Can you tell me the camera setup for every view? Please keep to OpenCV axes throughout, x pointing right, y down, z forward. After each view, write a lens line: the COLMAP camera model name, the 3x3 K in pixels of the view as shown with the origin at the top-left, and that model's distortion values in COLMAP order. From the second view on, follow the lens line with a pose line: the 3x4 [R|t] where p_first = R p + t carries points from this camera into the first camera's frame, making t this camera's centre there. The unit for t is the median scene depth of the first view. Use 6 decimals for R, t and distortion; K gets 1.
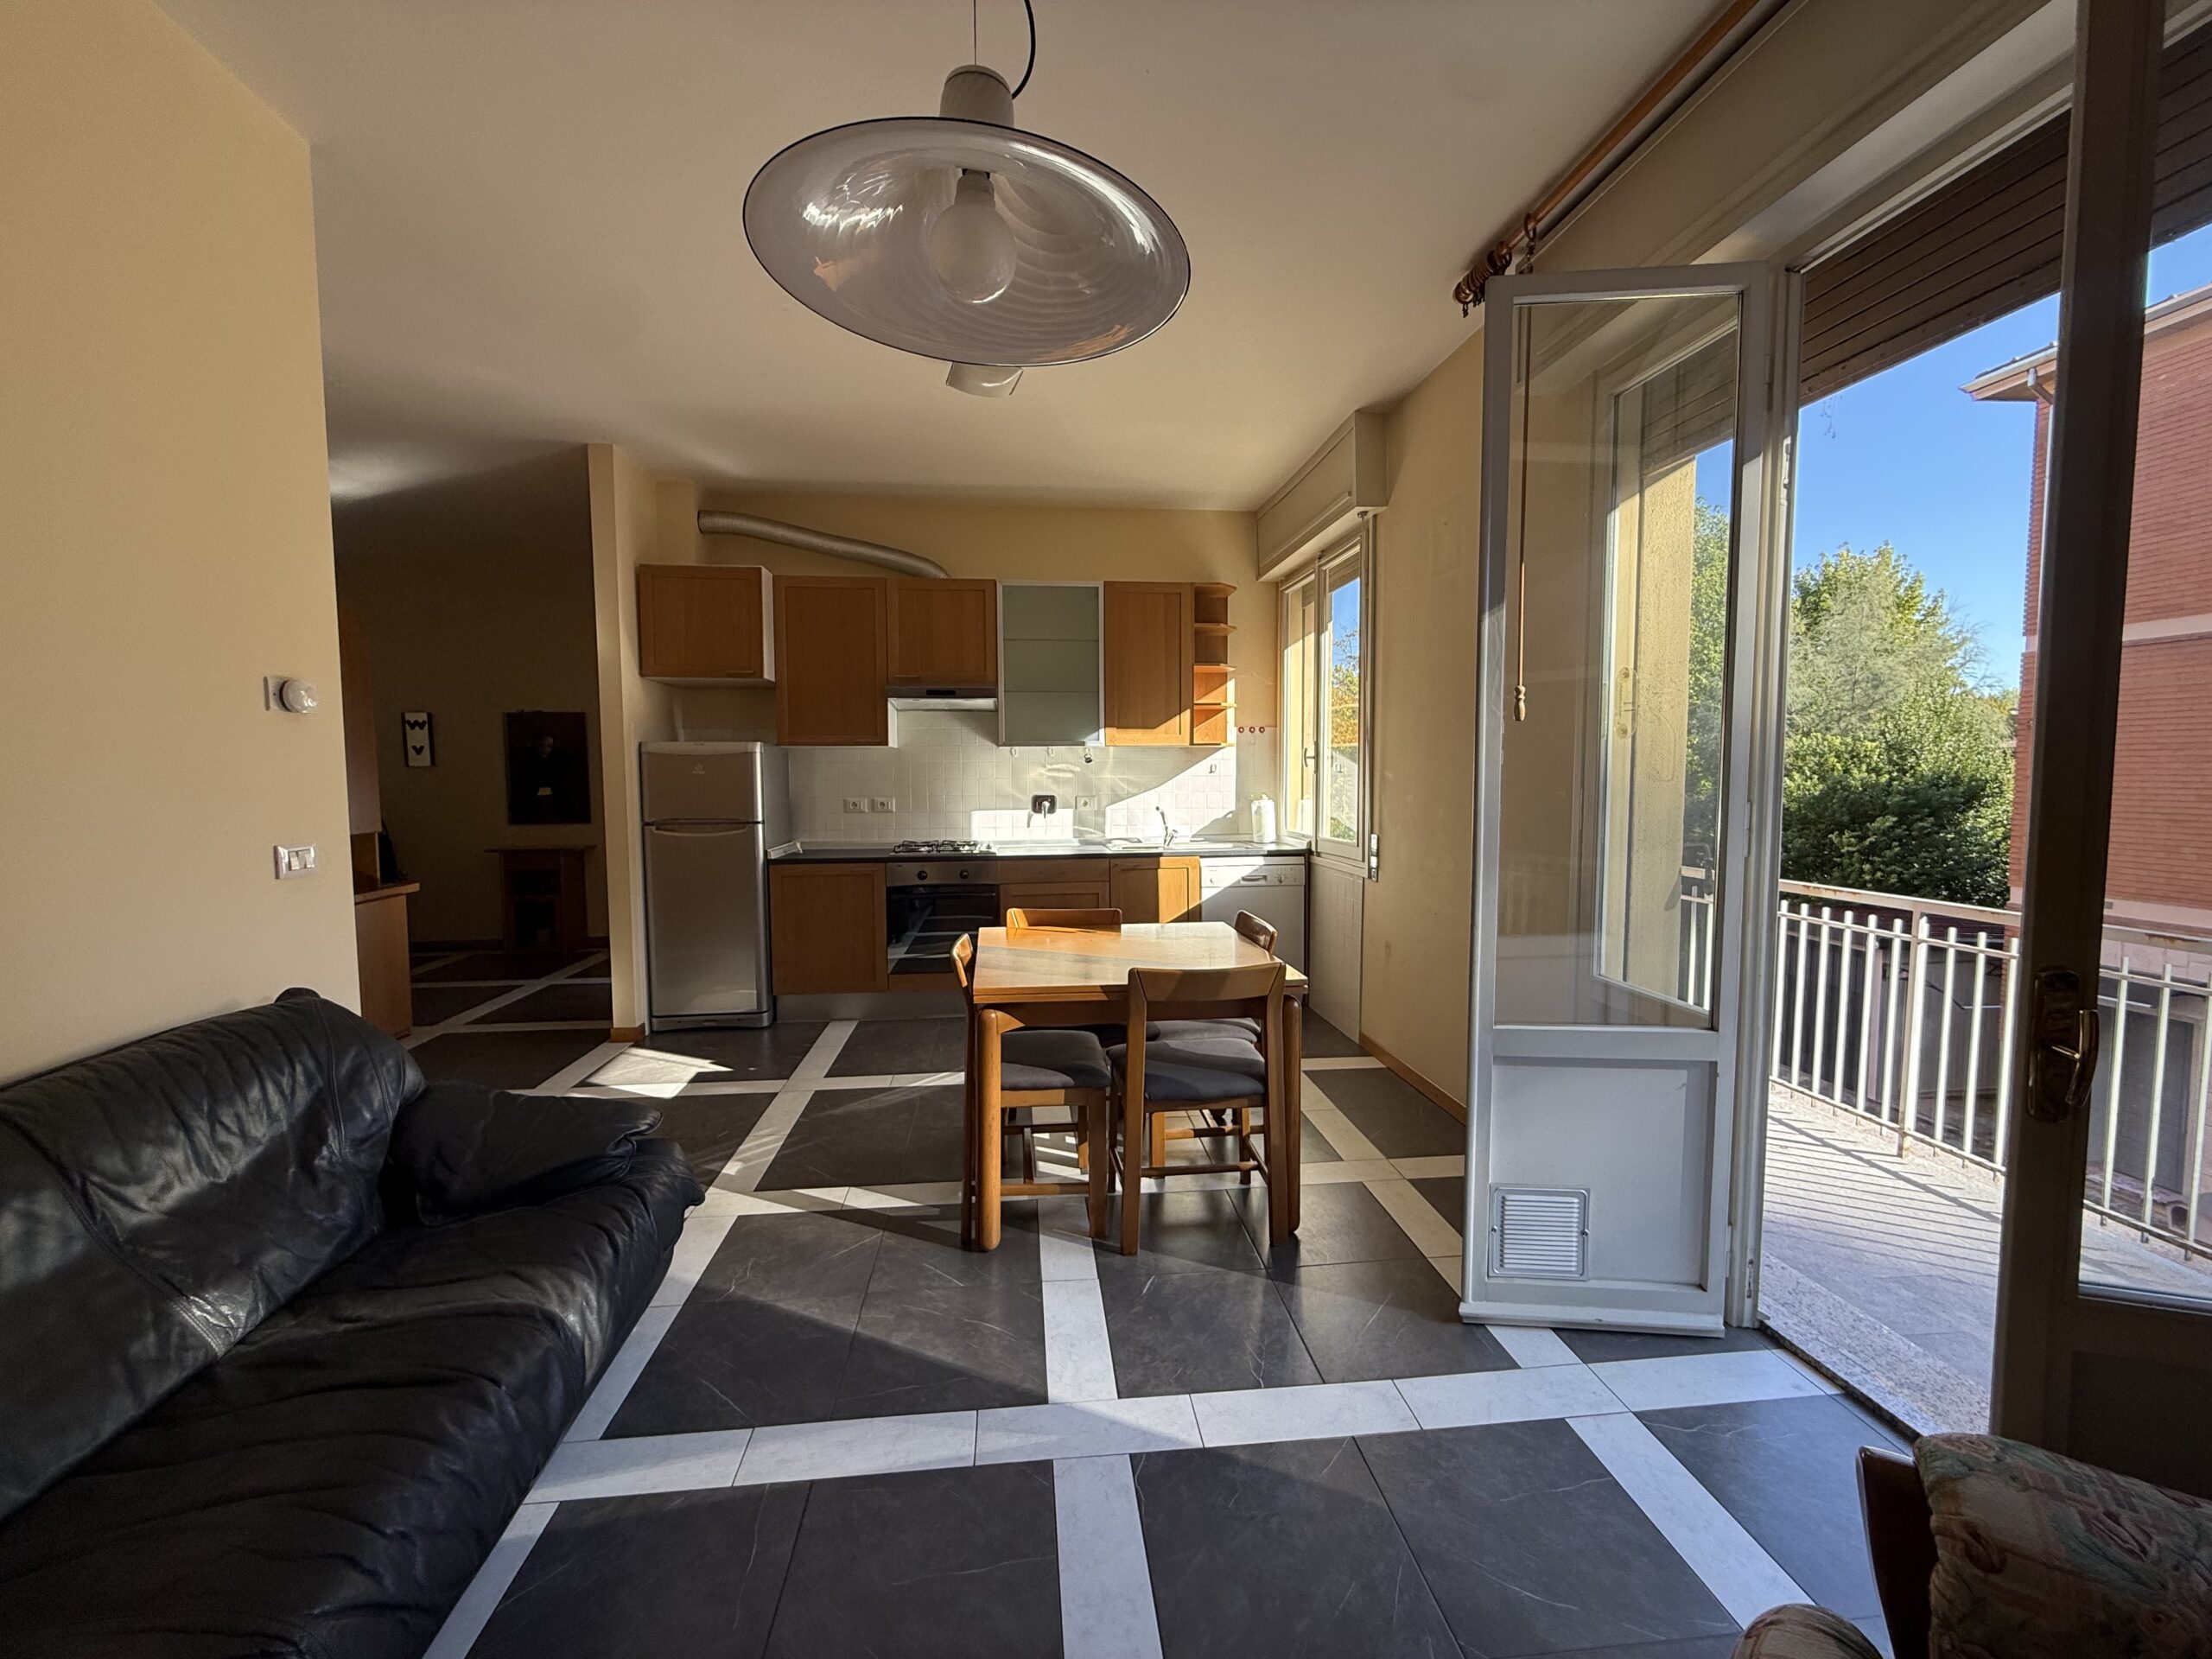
lens RADIAL K [[879.4, 0, 1101.3], [0, 879.4, 822.9], [0, 0, 1]] dist [-0.000269, 0.000530]
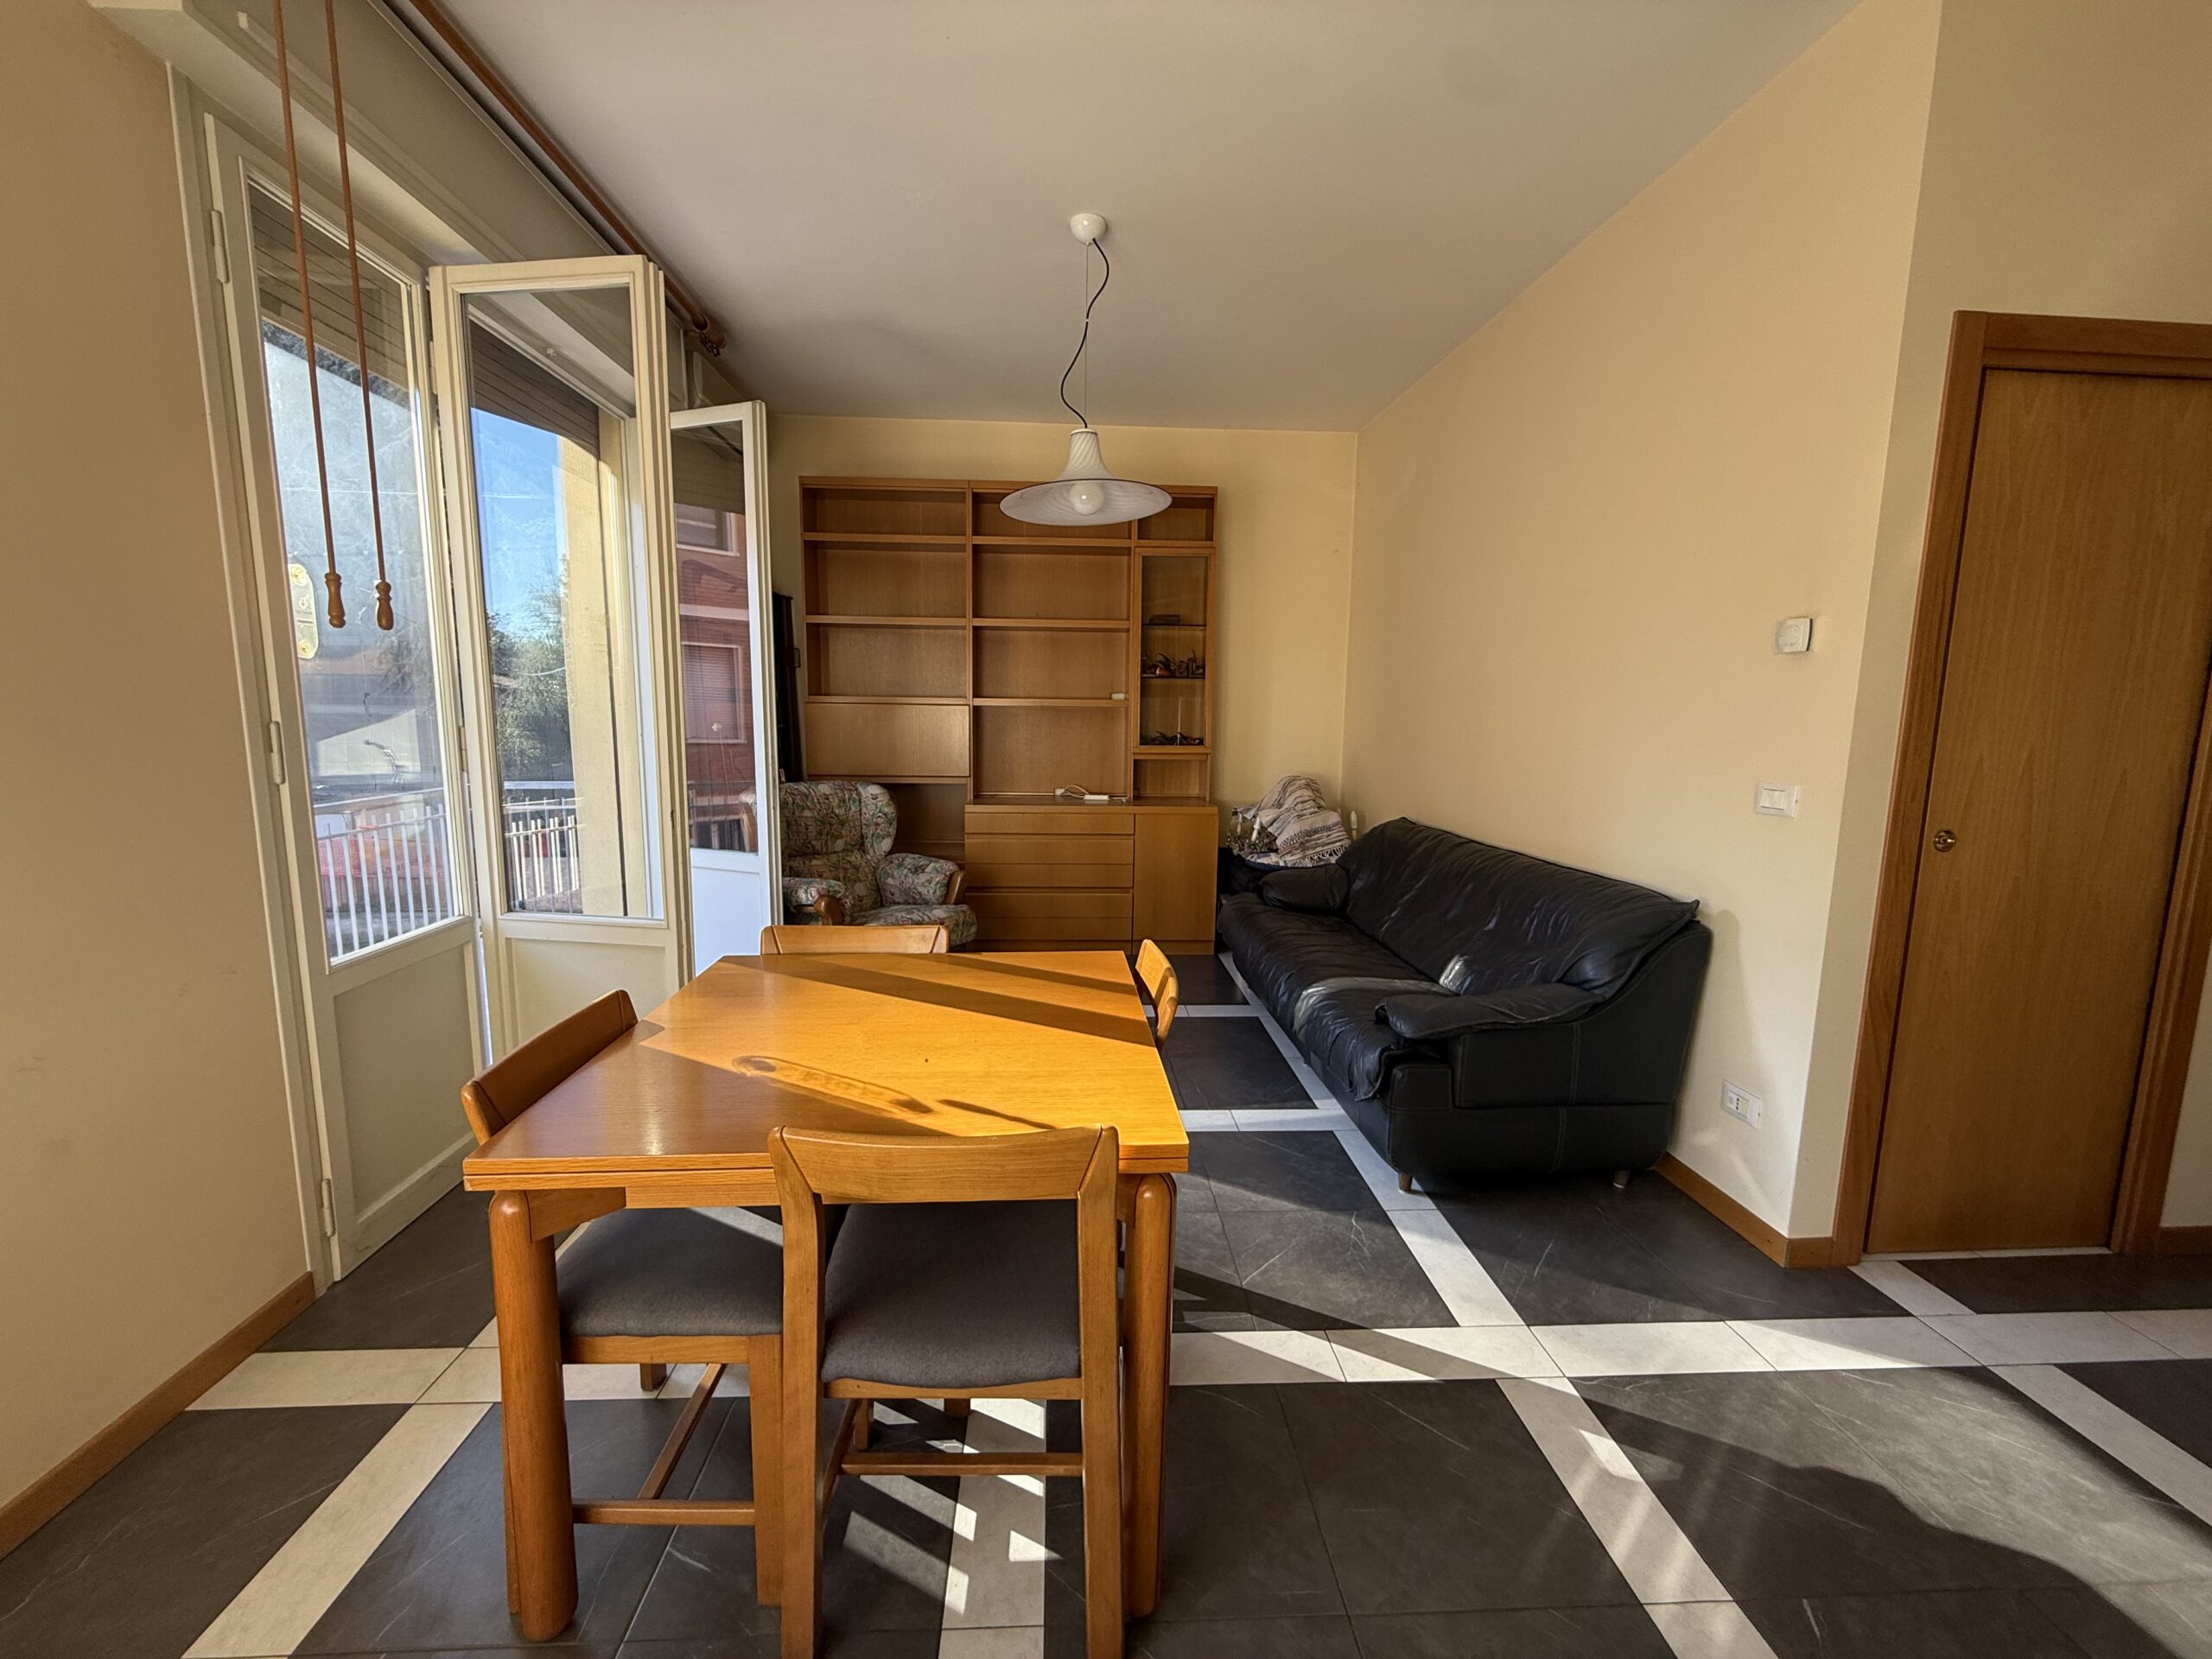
lens RADIAL K [[879.4, 0, 1102.3], [0, 879.4, 823.4], [0, 0, 1]] dist [-0.000269, 0.000530]
pose [[-0.998670, -0.014075, 0.049595, -0.094993], [-0.004570, 0.982391, 0.186782, -0.058998], [-0.051351, 0.186307, -0.981149, 1.049211]]
